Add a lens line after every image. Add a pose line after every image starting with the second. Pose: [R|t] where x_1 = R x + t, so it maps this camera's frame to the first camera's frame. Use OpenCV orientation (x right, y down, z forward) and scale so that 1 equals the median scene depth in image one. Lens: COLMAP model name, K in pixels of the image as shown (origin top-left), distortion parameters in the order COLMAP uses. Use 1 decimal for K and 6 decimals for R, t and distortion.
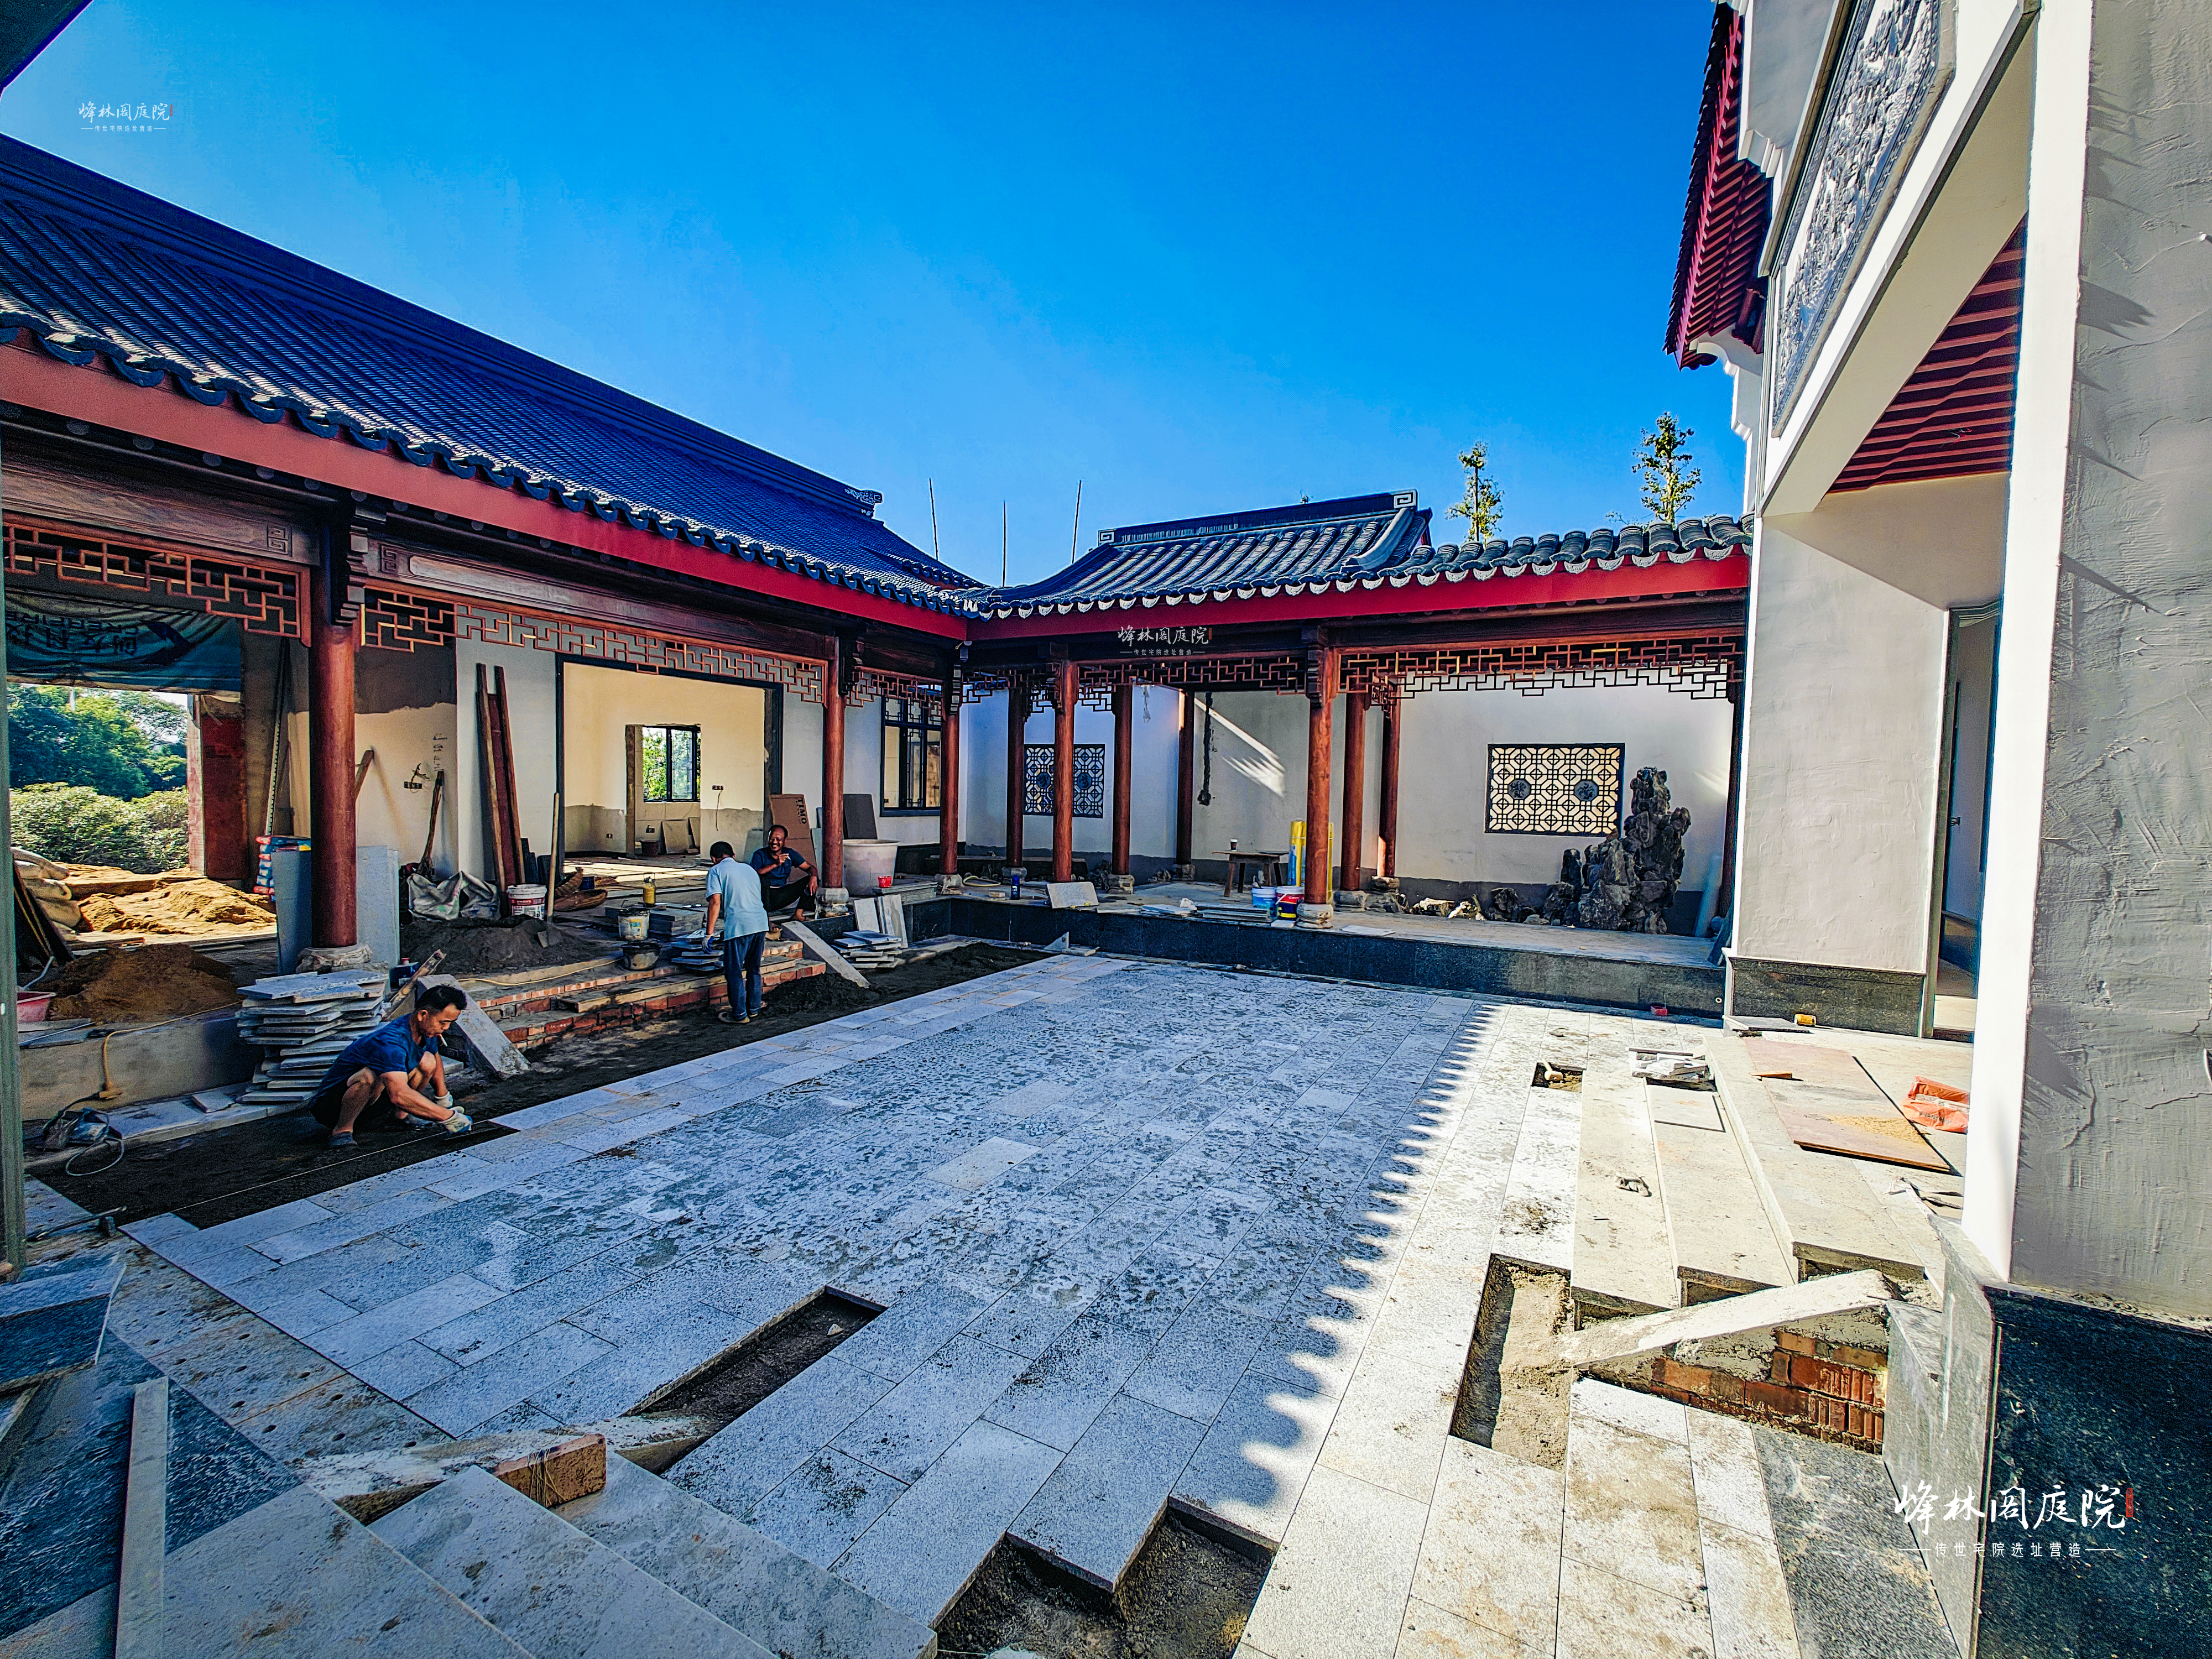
lens RADIAL K [[933.2, 0, 1105.6], [0, 933.2, 827.3], [0, 0, 1]] dist [-0.015056, 0.027593]
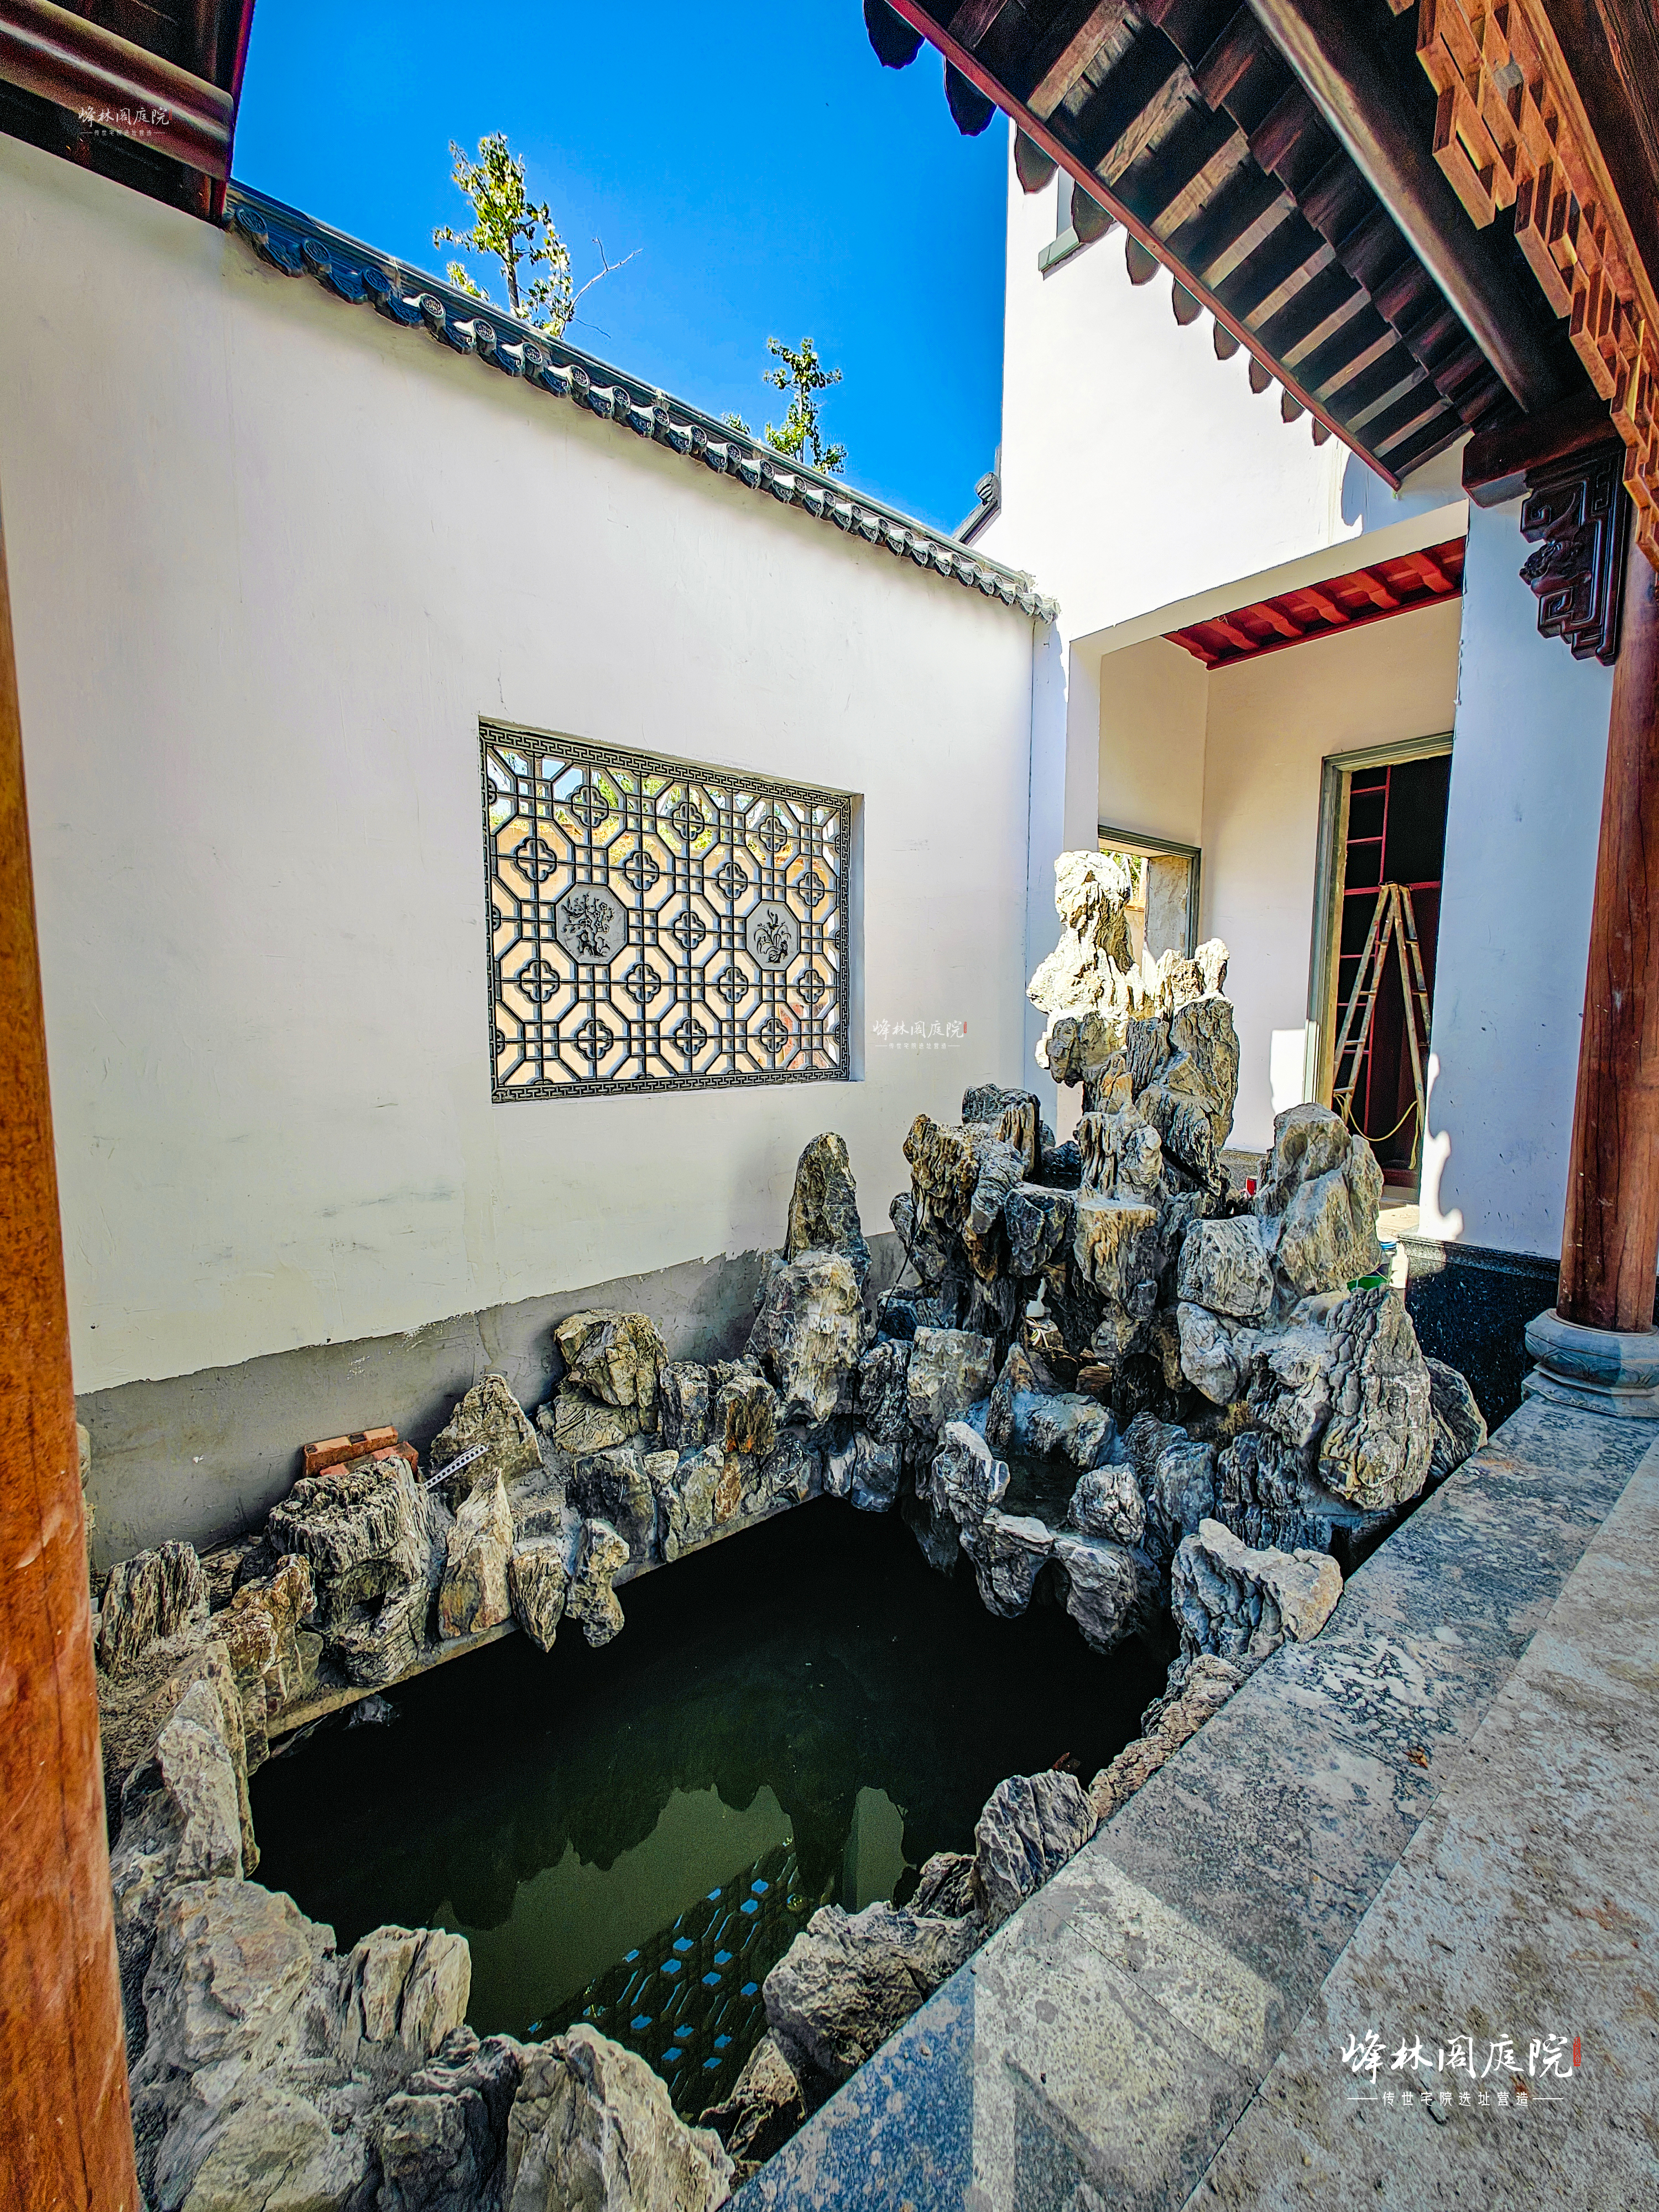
lens RADIAL K [[925.0, 0, 826.9], [0, 925.0, 1108.6], [0, 0, 1]] dist [0.012860, -0.005505]
pose [[0.366018, -0.119580, 0.922893, 0.352879], [0.048823, 0.992812, 0.109277, -0.023281], [-0.929326, 0.005061, 0.369225, 1.345721]]
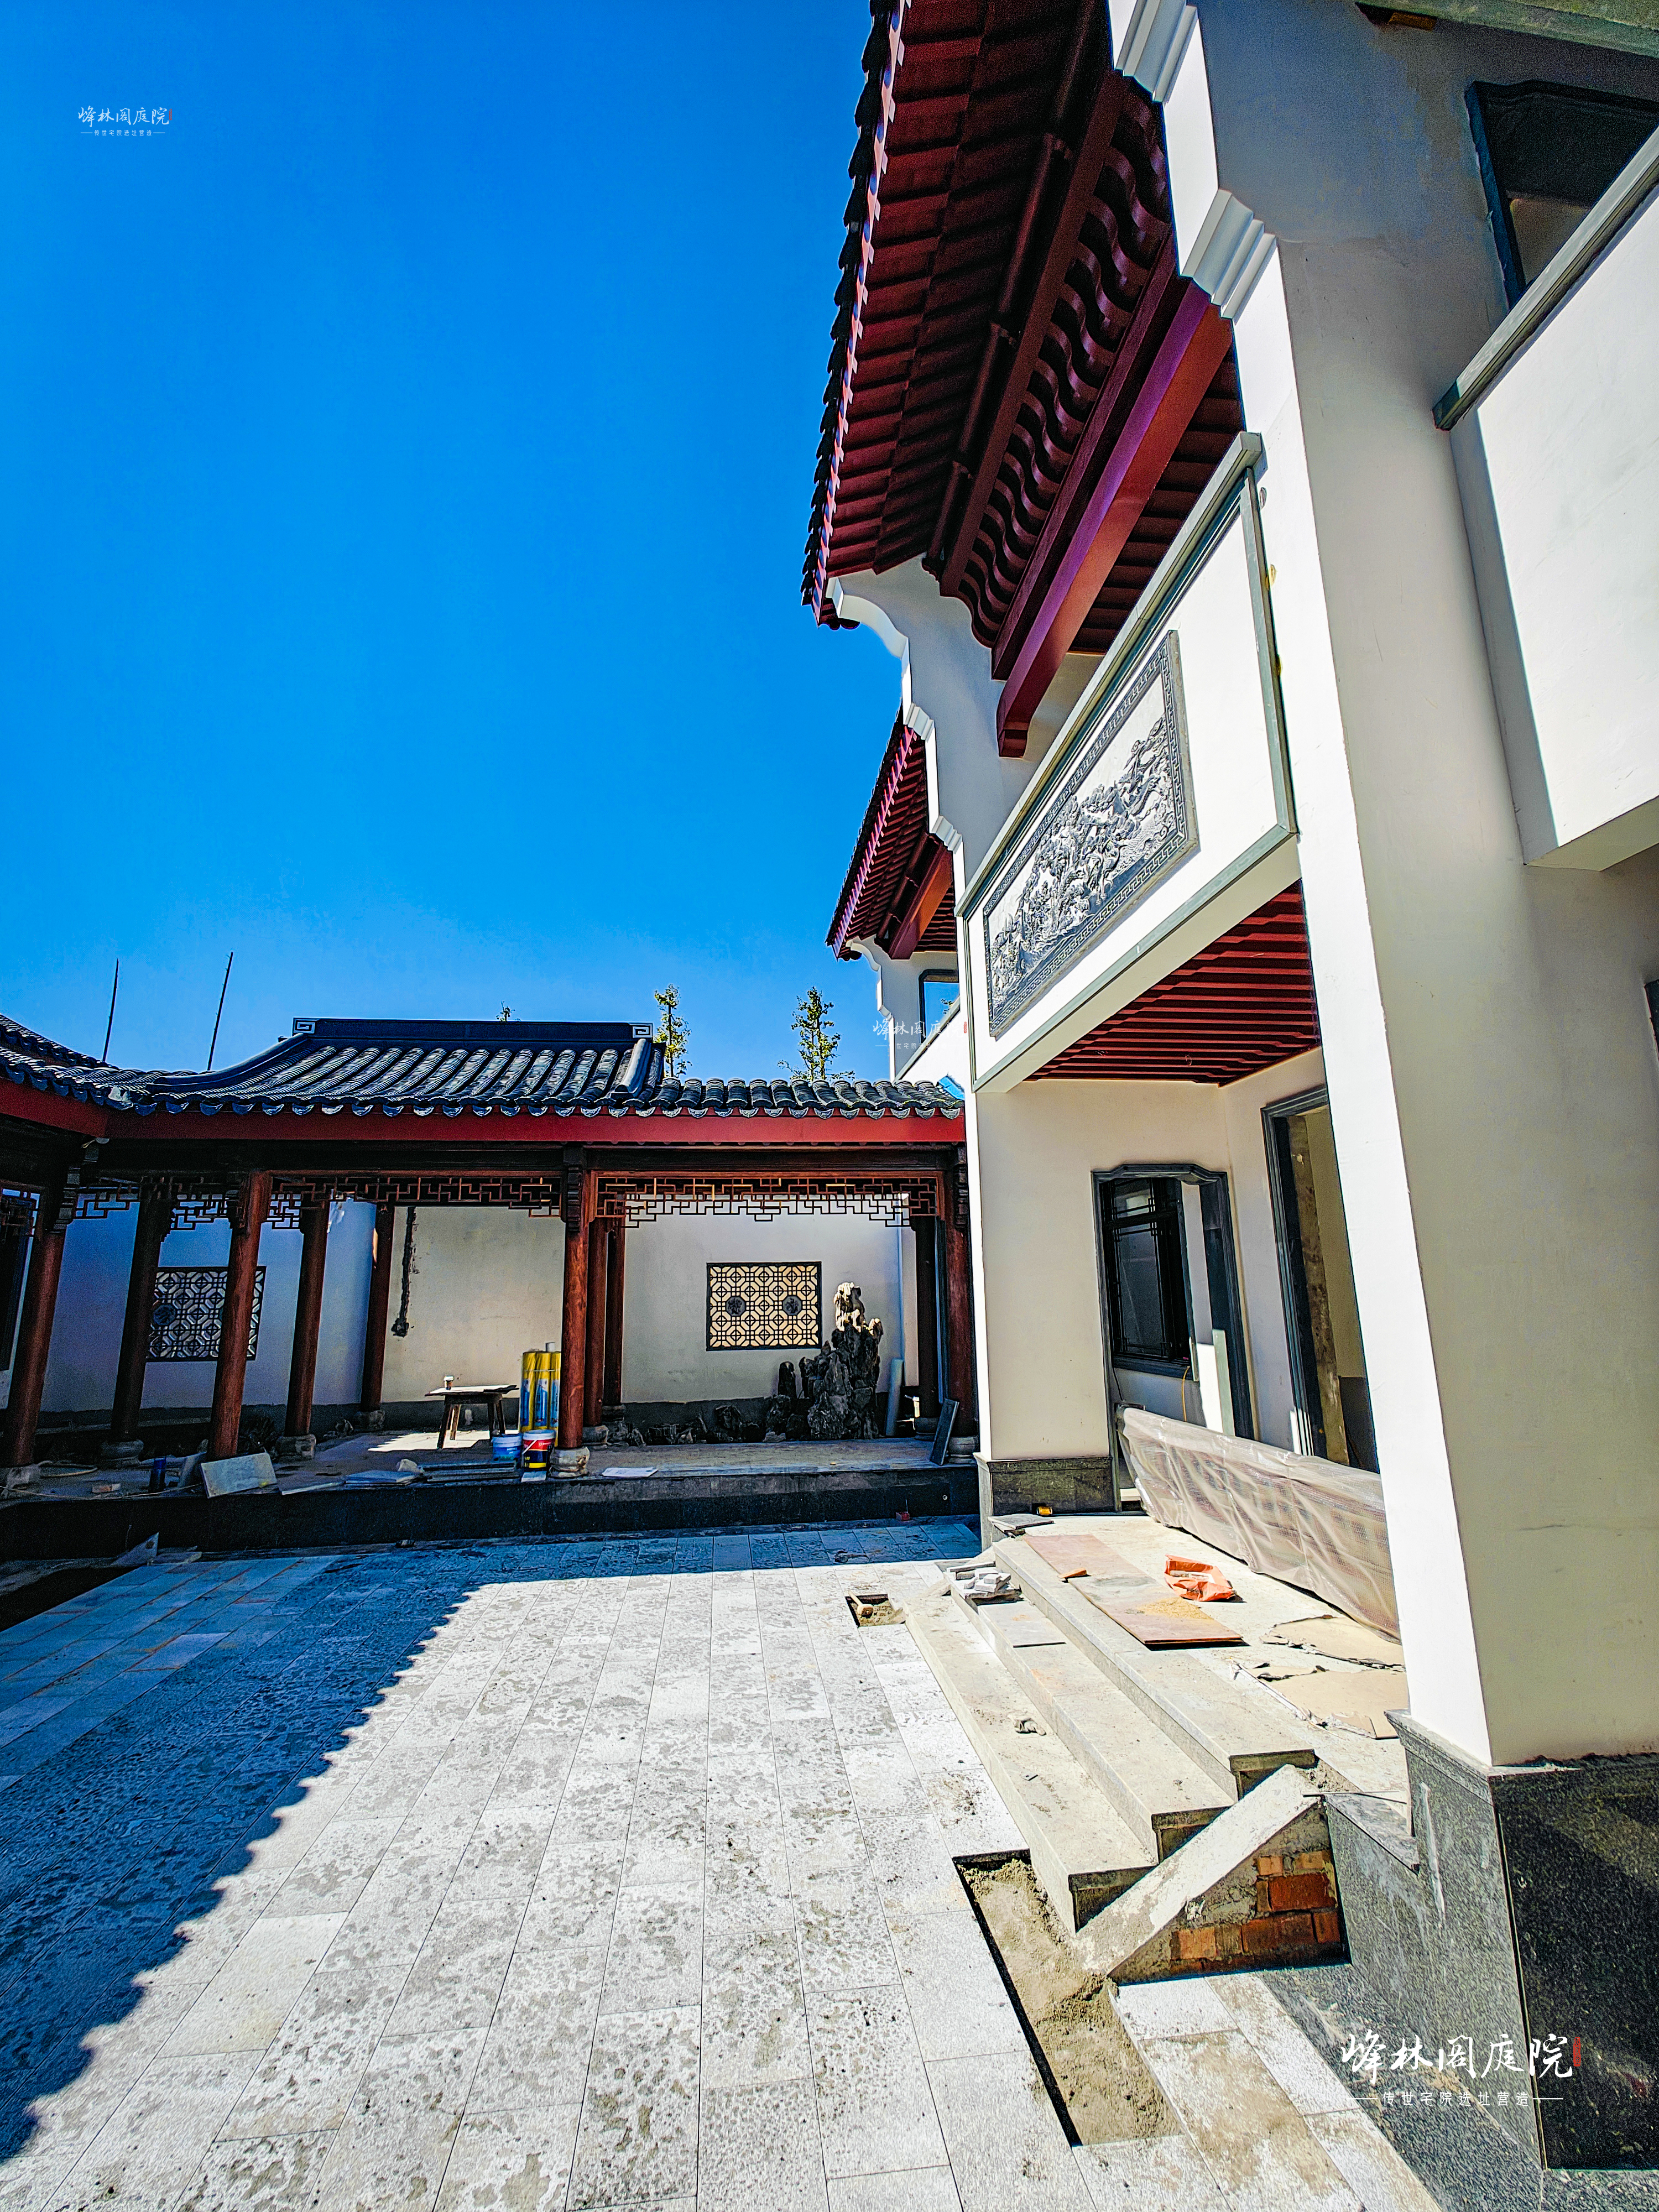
lens RADIAL K [[925.0, 0, 826.9], [0, 925.0, 1108.6], [0, 0, 1]] dist [0.012860, -0.005505]
pose [[0.822268, 0.081348, 0.563256, -0.131156], [0.055240, 0.973649, -0.221261, -0.033427], [-0.566413, 0.213050, 0.796107, 0.088966]]
